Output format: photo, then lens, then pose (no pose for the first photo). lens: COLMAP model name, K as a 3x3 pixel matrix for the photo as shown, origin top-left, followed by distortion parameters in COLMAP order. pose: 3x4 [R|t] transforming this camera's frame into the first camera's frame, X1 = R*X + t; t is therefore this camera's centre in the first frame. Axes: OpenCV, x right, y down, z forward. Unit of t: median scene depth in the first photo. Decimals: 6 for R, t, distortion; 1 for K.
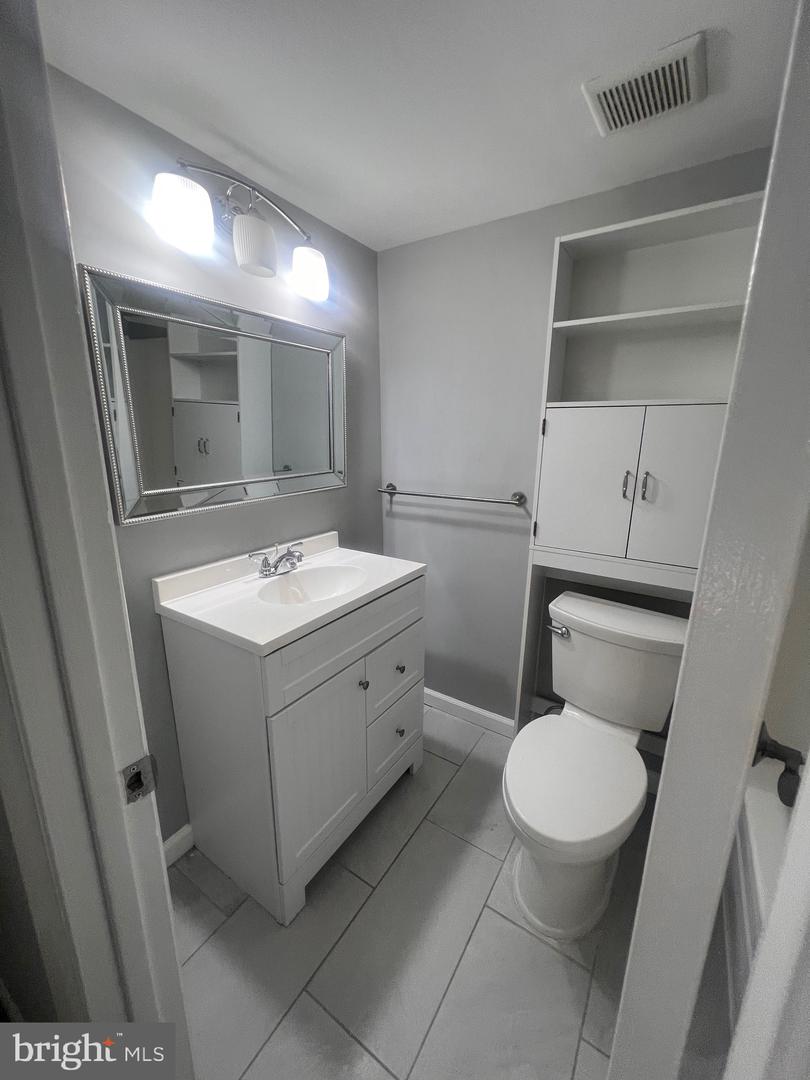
lens RADIAL K [[430.5, 0, 405.0], [0, 430.5, 540.0], [0, 0, 1]] dist [-0.001903, -0.000104]
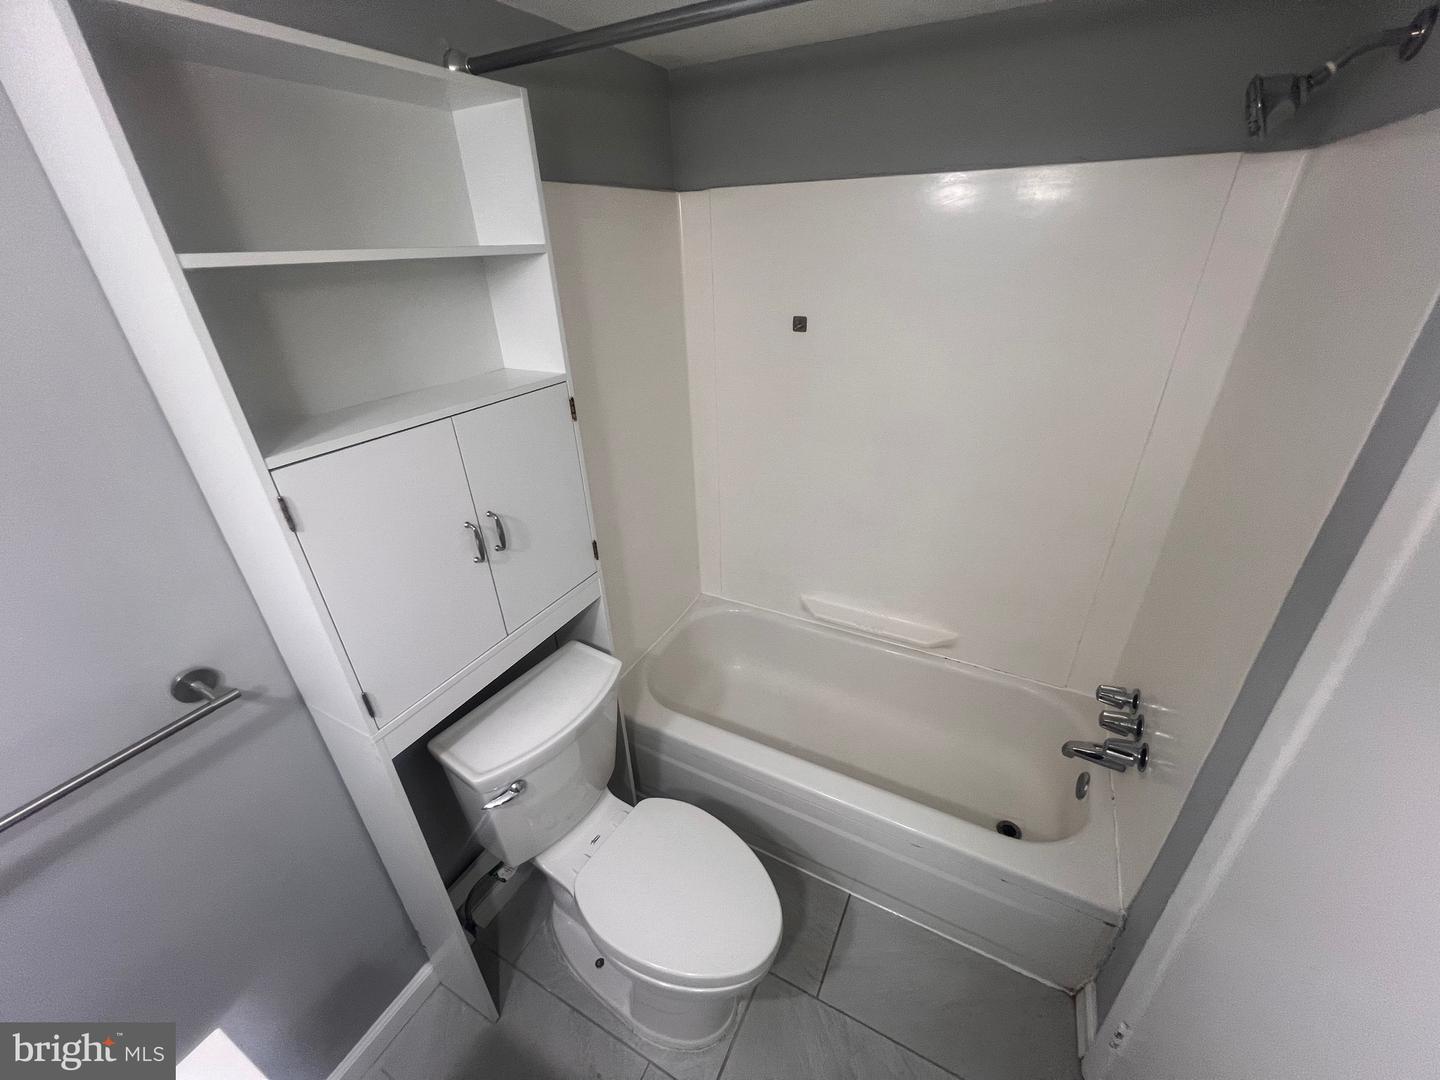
lens RADIAL K [[575.7, 0, 722.0], [0, 575.7, 543.1], [0, 0, 1]] dist [0.000456, -0.000081]
pose [[-0.090960, -0.466864, 0.879639, -0.218373], [0.266215, 0.839755, 0.473224, -0.394292], [-0.959612, 0.277218, 0.047902, 0.585096]]
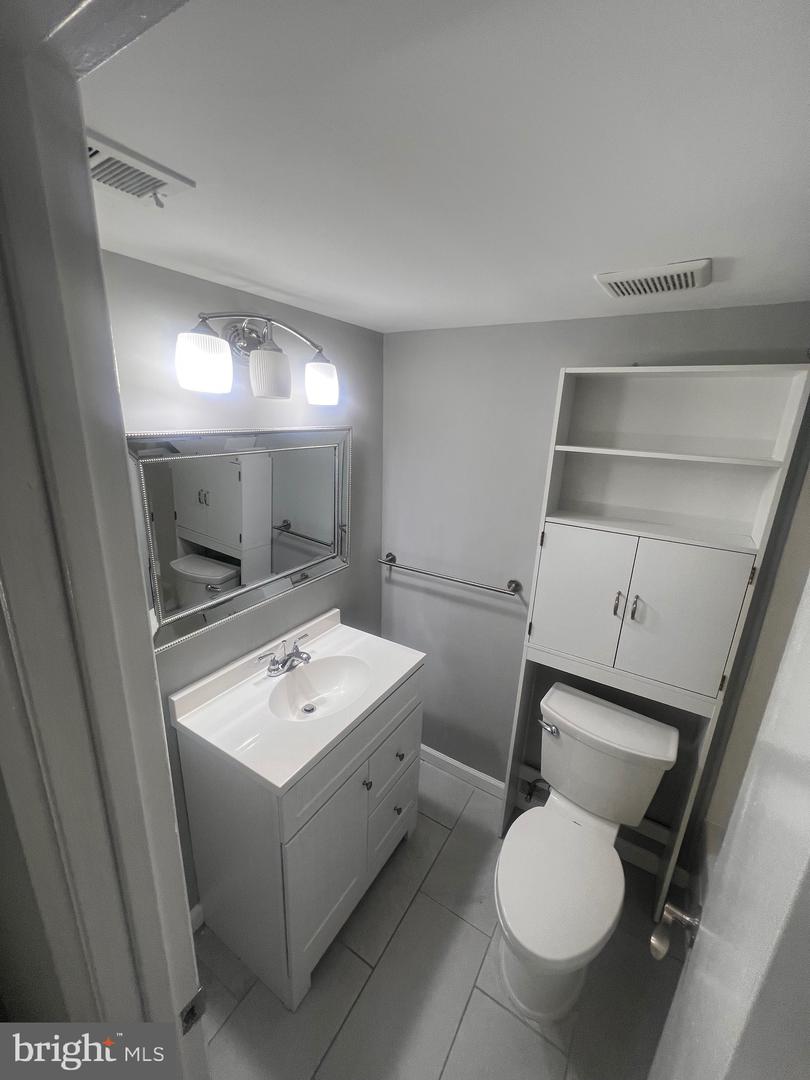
lens RADIAL K [[430.5, 0, 405.0], [0, 430.5, 540.0], [0, 0, 1]] dist [-0.001903, -0.000104]
pose [[0.999277, 0.021882, 0.031077, -0.045667], [-0.023200, 0.998818, 0.042704, -0.299954], [-0.030106, -0.043394, 0.998604, -0.041160]]
